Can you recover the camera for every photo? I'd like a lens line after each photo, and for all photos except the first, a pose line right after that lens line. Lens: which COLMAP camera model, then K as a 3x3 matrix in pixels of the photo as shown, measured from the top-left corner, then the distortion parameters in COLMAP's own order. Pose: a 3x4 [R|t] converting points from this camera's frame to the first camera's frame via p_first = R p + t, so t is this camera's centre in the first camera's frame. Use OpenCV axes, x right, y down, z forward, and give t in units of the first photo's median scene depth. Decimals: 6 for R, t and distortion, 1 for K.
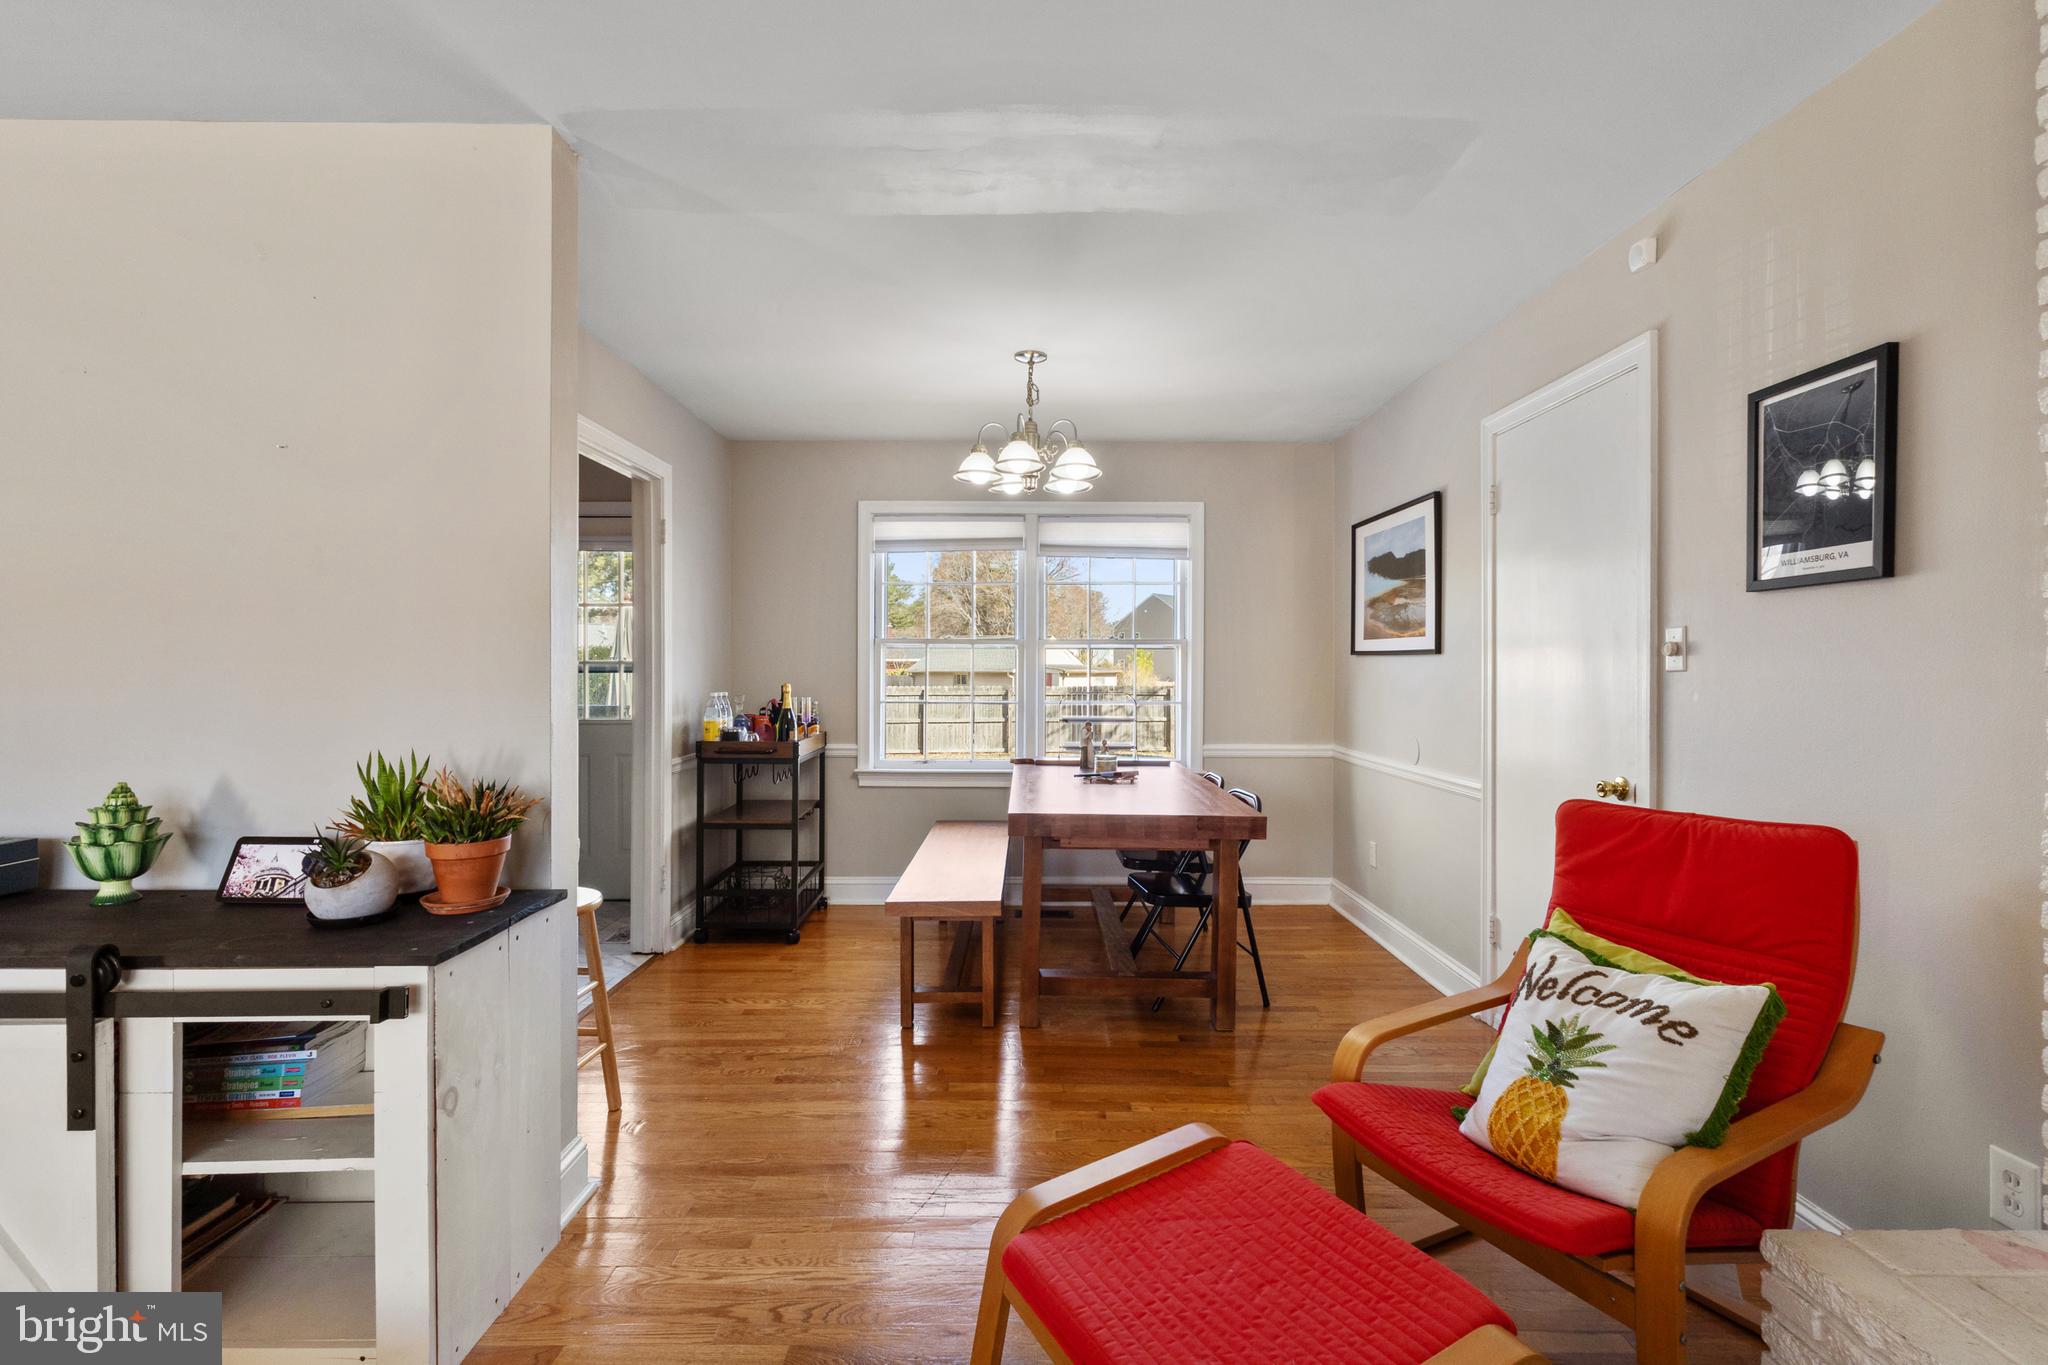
lens RADIAL K [[951.2, 0, 1025.3], [0, 951.2, 673.5], [0, 0, 1]] dist [0.008813, 0.001105]
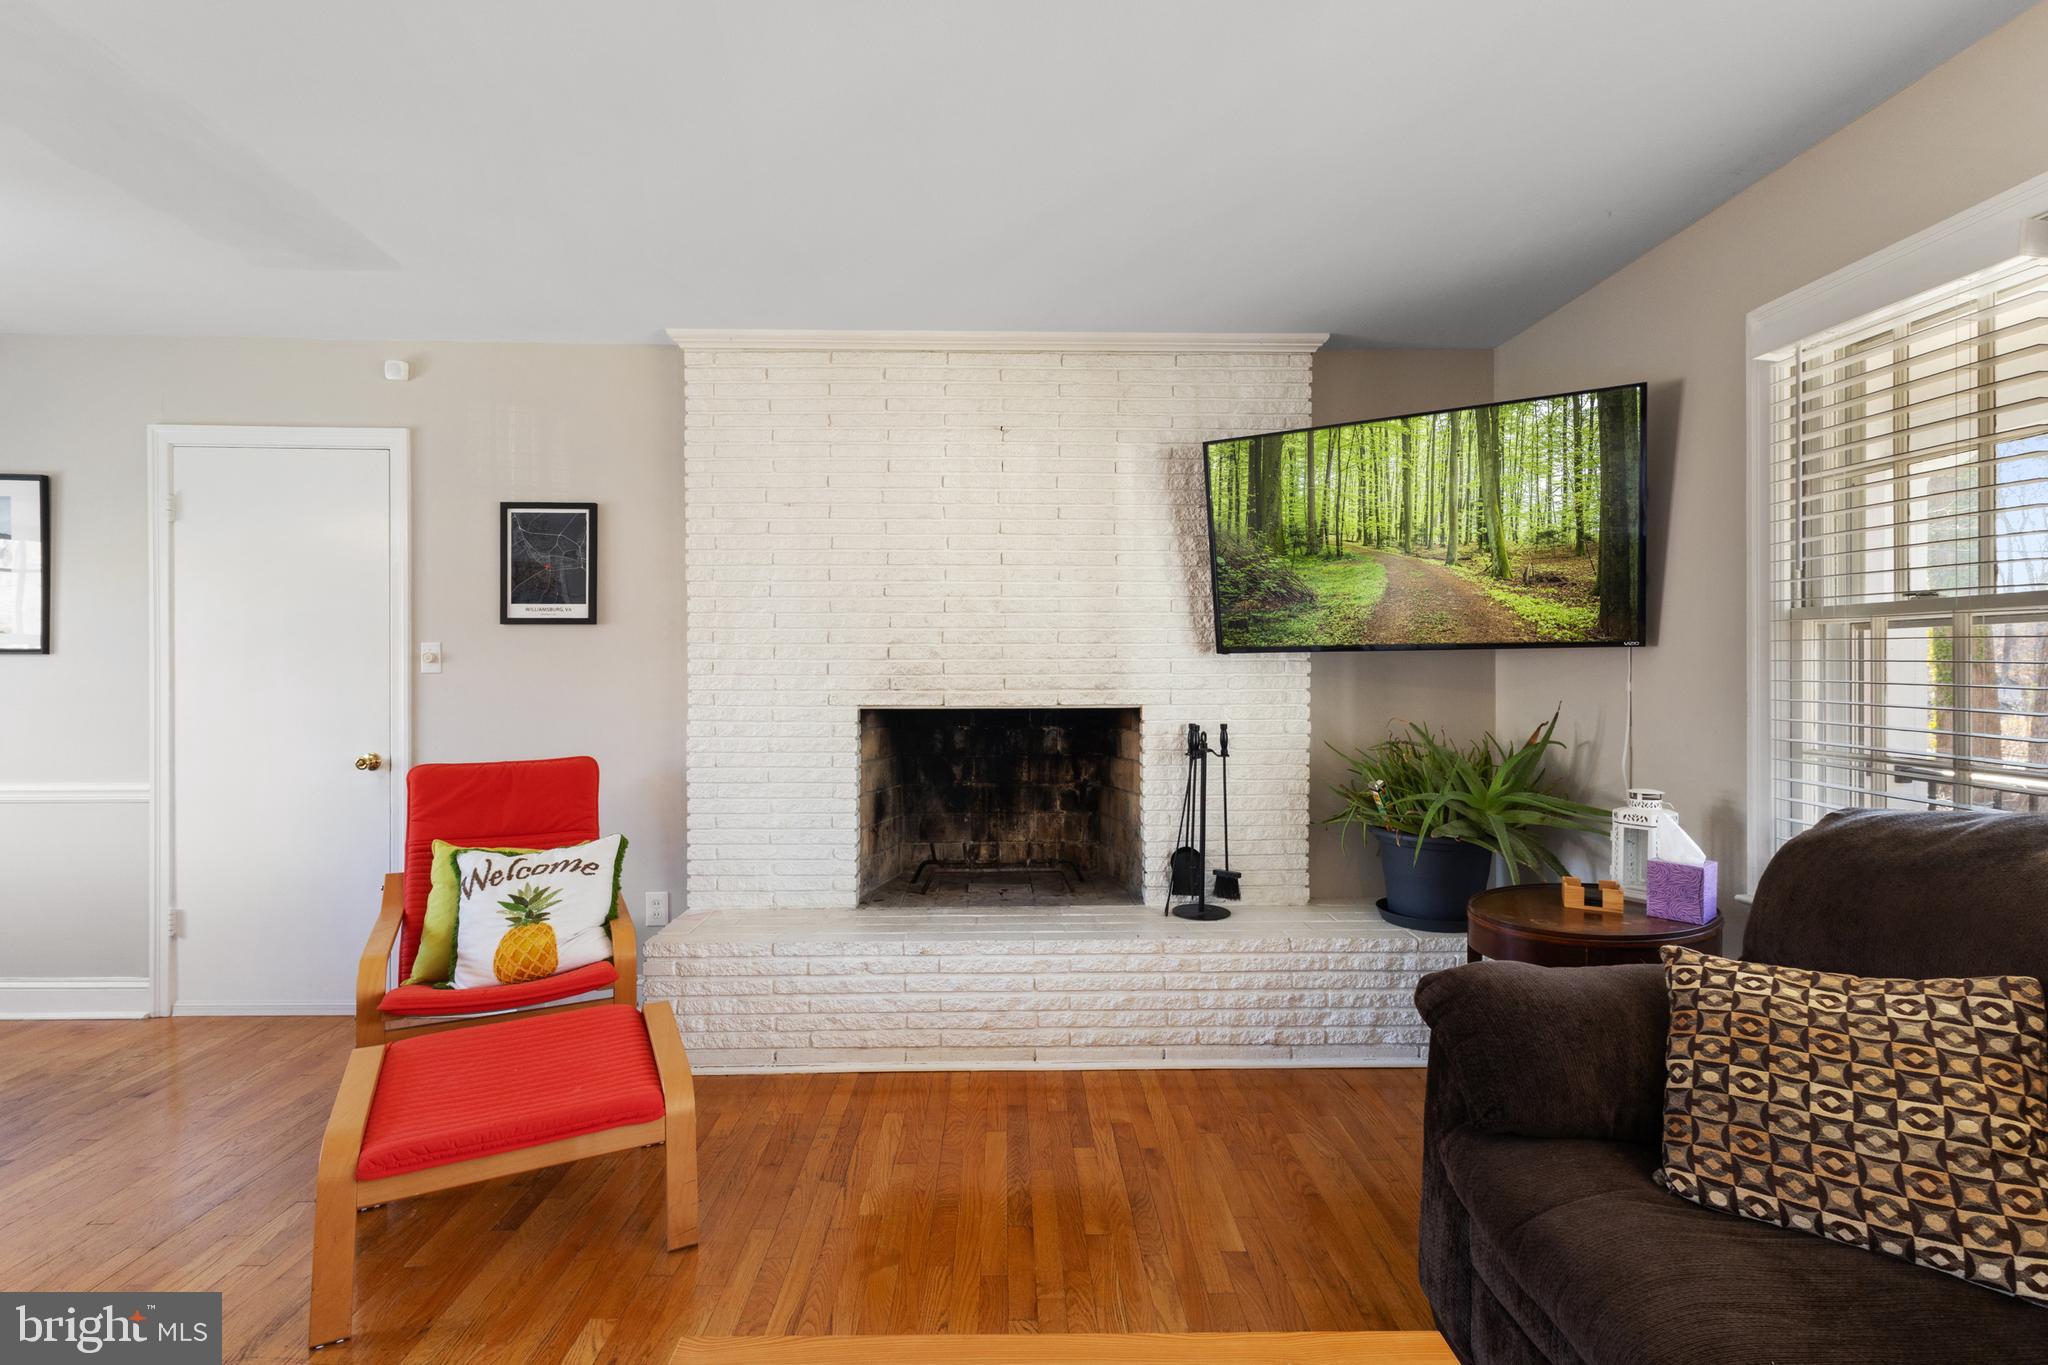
lens RADIAL K [[951.2, 0, 1023.5], [0, 951.2, 679.5], [0, 0, 1]] dist [0.008813, 0.001105]
pose [[-0.017249, -0.010248, 0.999799, -0.882707], [0.002417, 0.999944, 0.010291, -0.006252], [-0.999848, 0.002594, -0.017223, 0.145747]]
